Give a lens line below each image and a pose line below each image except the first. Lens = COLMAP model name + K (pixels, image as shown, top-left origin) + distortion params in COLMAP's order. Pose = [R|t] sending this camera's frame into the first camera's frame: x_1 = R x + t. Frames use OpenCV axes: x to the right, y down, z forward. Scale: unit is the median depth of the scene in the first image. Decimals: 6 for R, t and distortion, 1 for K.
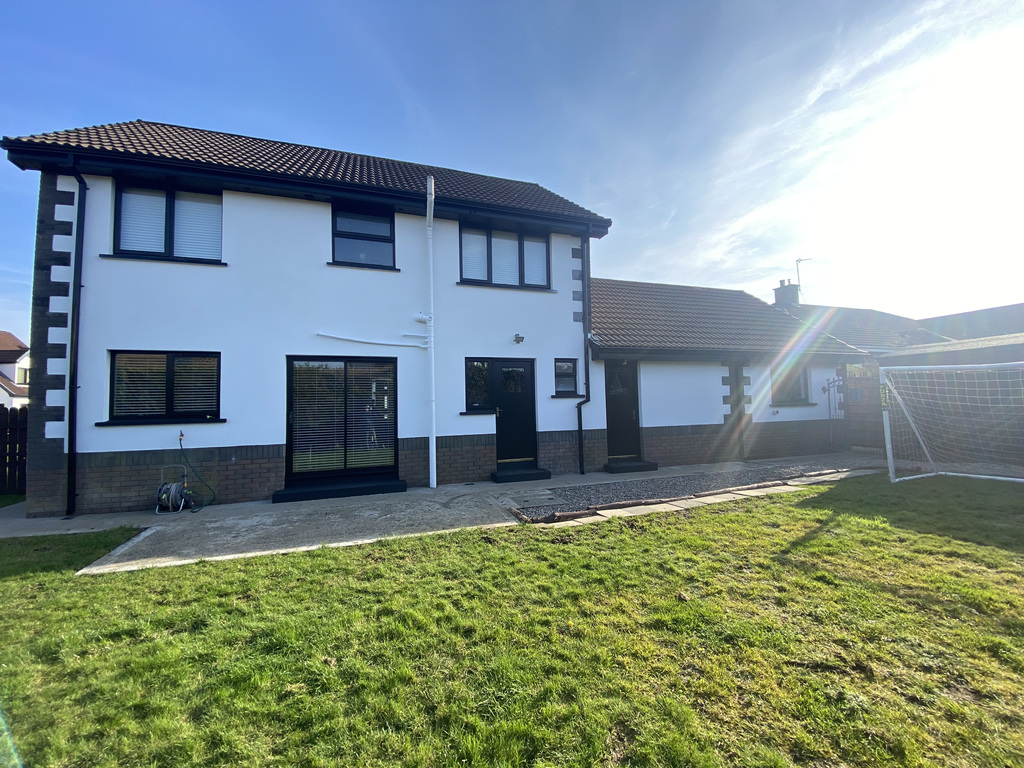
lens RADIAL K [[413.7, 0, 510.7], [0, 413.7, 385.1], [0, 0, 1]] dist [0.011621, -0.017320]
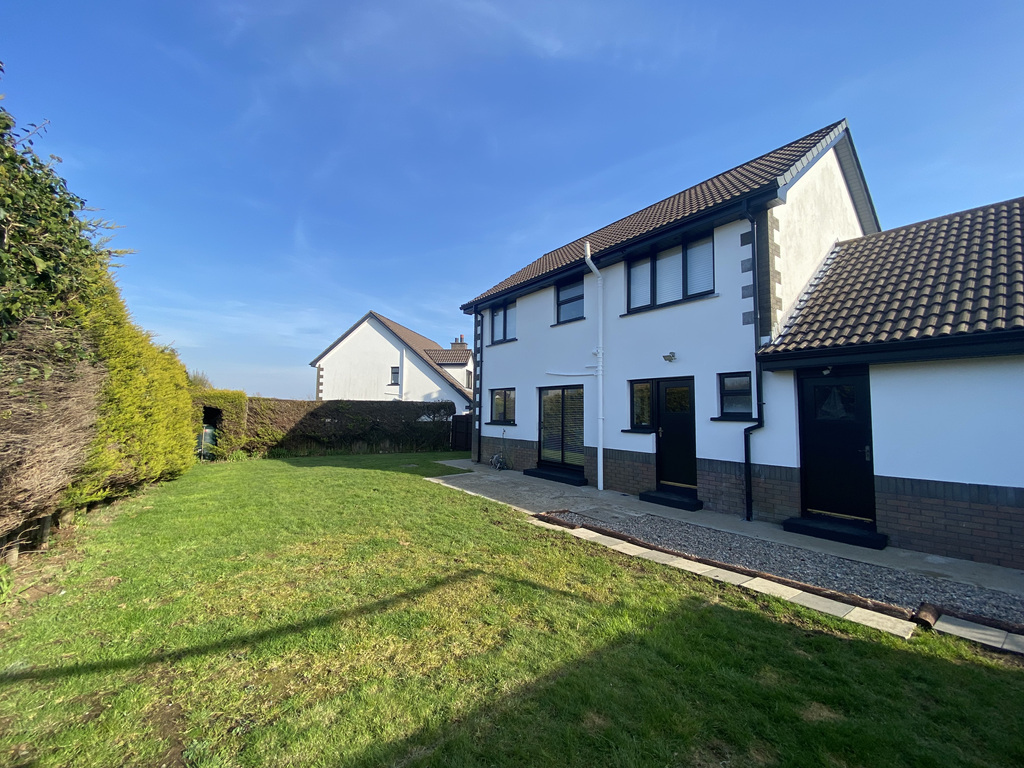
lens RADIAL K [[410.7, 0, 509.9], [0, 410.7, 382.6], [0, 0, 1]] dist [0.035084, -0.030710]
pose [[0.299077, -0.045501, -0.953143, 1.153708], [0.024348, 0.998901, -0.040046, -0.033578], [0.953918, -0.011230, 0.299857, 0.485229]]
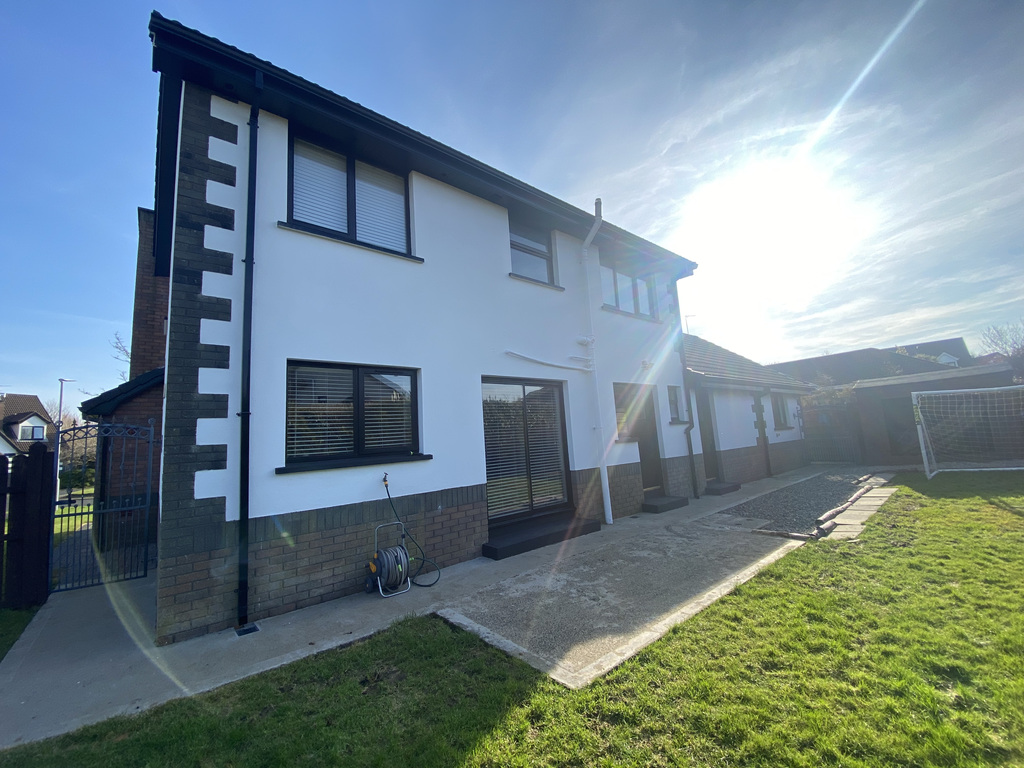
lens RADIAL K [[413.7, 0, 510.7], [0, 413.7, 385.1], [0, 0, 1]] dist [0.011621, -0.017320]
pose [[0.934726, 0.010289, 0.355221, -0.917558], [0.025504, 0.995061, -0.095934, 0.033276], [-0.354453, 0.098732, 0.929847, 0.251143]]
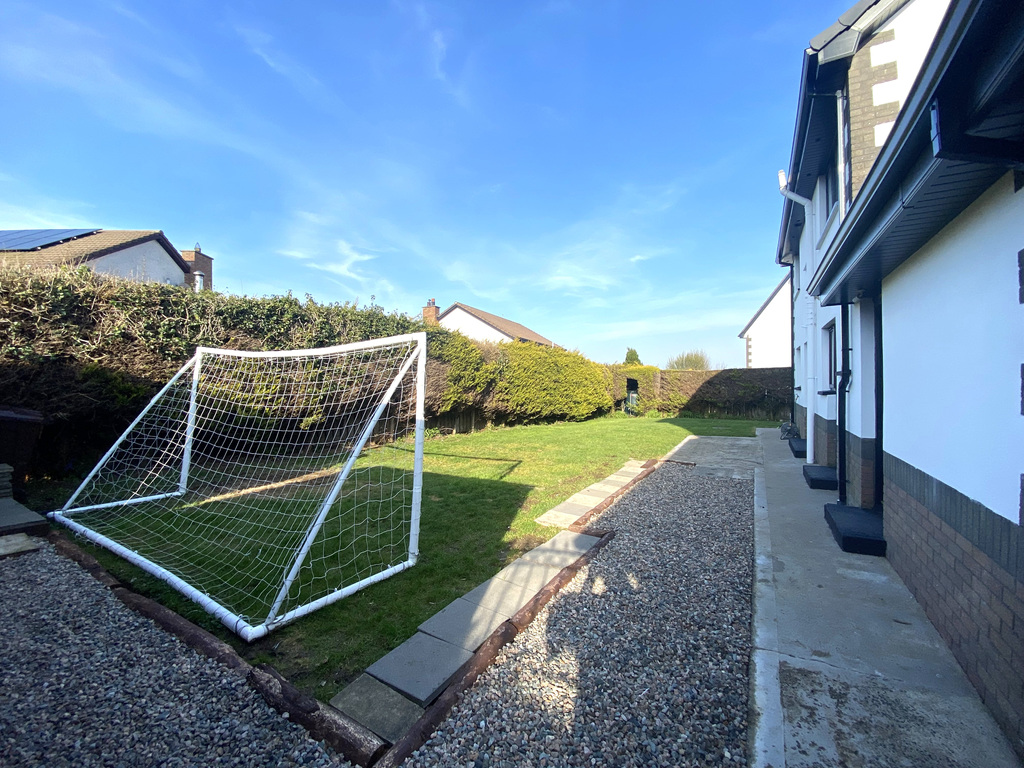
lens RADIAL K [[410.7, 0, 509.9], [0, 410.7, 382.6], [0, 0, 1]] dist [0.035084, -0.030710]
pose [[-0.767978, 0.025913, -0.639952, 1.313729], [0.055269, 0.998135, -0.025910, 0.045320], [0.638087, -0.055268, -0.767978, 1.685993]]
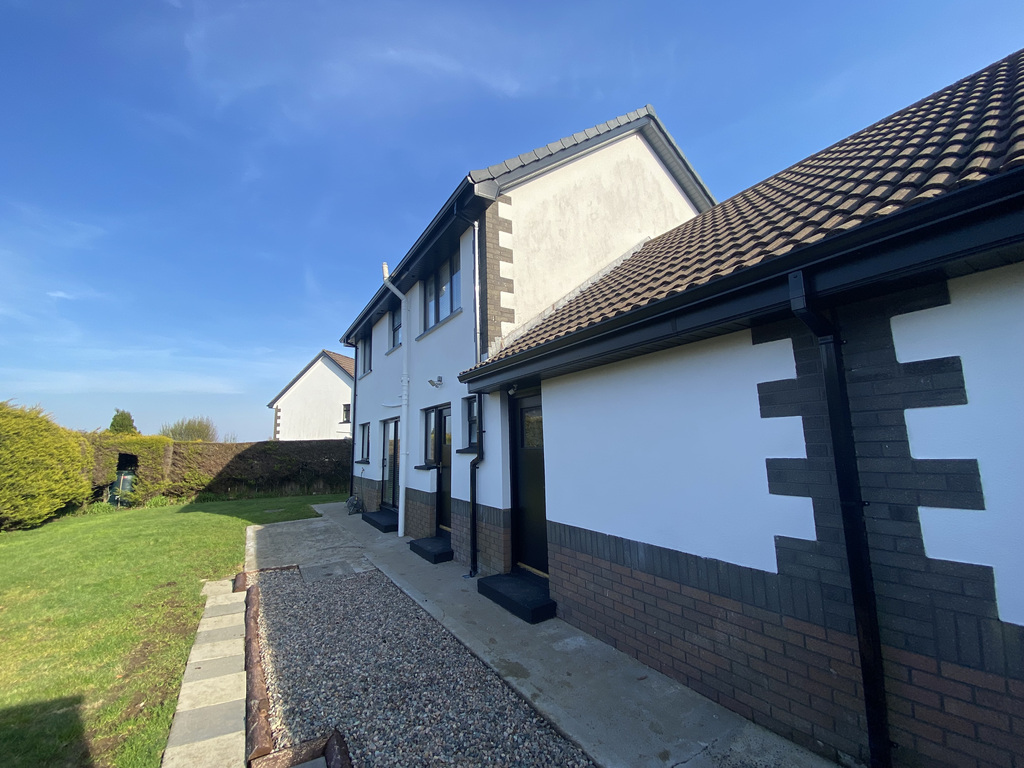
lens RADIAL K [[413.7, 0, 510.7], [0, 413.7, 385.1], [0, 0, 1]] dist [0.011621, -0.017320]
pose [[0.214950, -0.124189, -0.968697, 1.227723], [0.067647, 0.991393, -0.112088, -0.002427], [0.974279, -0.041437, 0.221501, 1.342262]]
